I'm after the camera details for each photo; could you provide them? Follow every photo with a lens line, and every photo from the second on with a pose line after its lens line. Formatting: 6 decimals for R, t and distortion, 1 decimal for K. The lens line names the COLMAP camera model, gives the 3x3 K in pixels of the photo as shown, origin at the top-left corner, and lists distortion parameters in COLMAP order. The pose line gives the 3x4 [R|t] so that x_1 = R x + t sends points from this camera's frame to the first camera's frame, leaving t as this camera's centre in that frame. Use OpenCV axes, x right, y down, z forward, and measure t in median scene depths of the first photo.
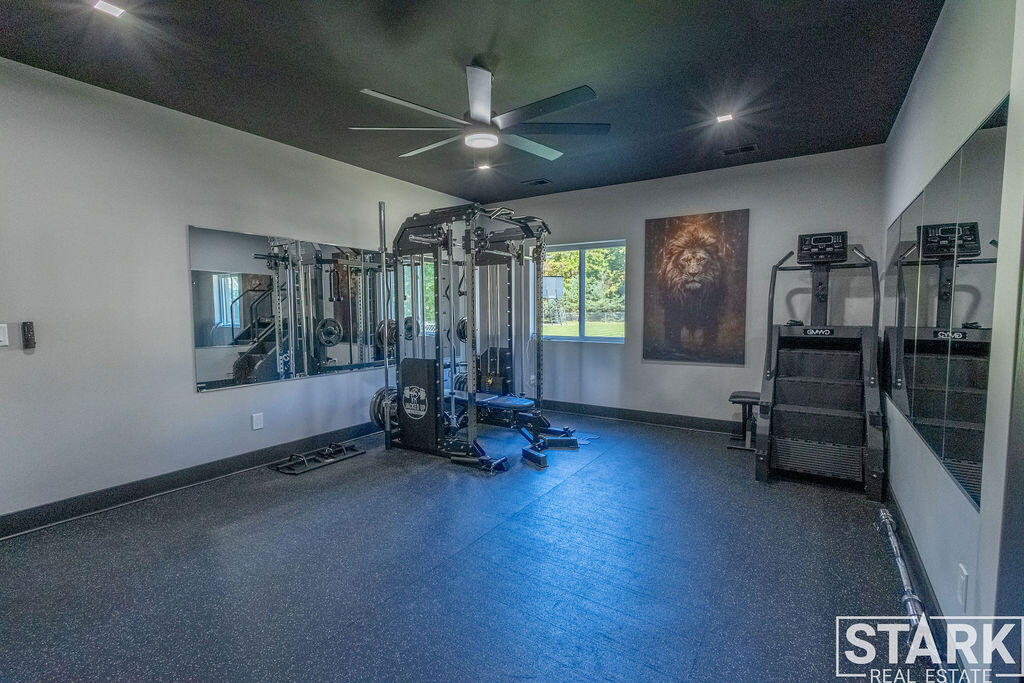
lens RADIAL K [[472.6, 0, 512.0], [0, 472.6, 341.0], [0, 0, 1]] dist [0.011289, -0.003015]
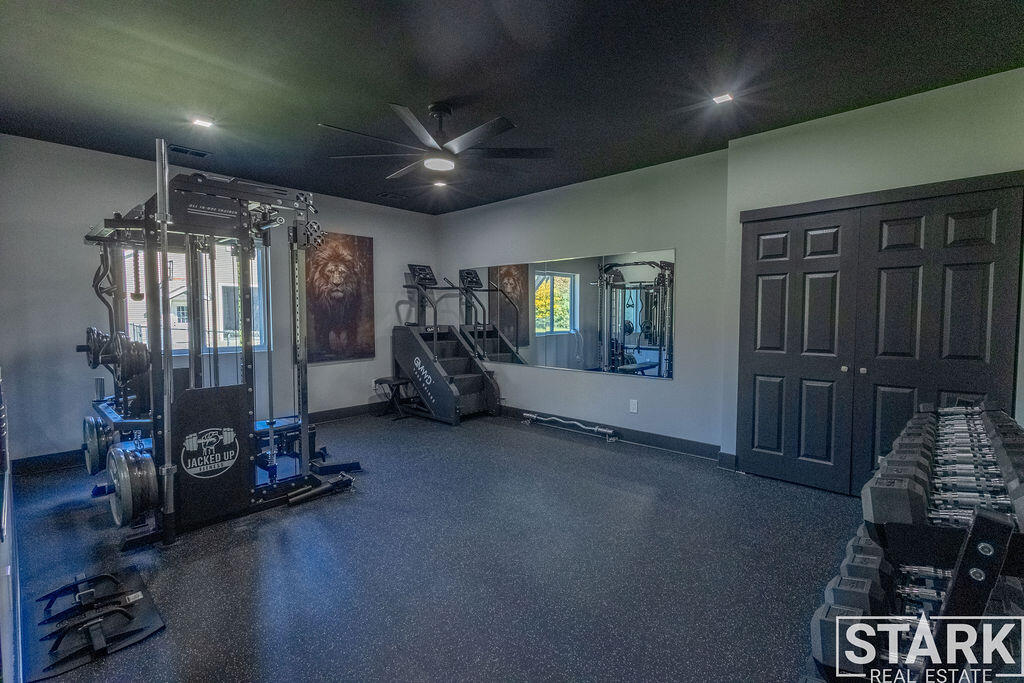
lens RADIAL K [[472.6, 0, 511.5], [0, 472.6, 338.4], [0, 0, 1]] dist [0.011289, -0.003015]
pose [[0.180873, -0.050488, 0.982210, -0.696990], [0.063406, 0.997203, 0.039582, -0.029843], [-0.981460, 0.055119, 0.183568, 0.390498]]
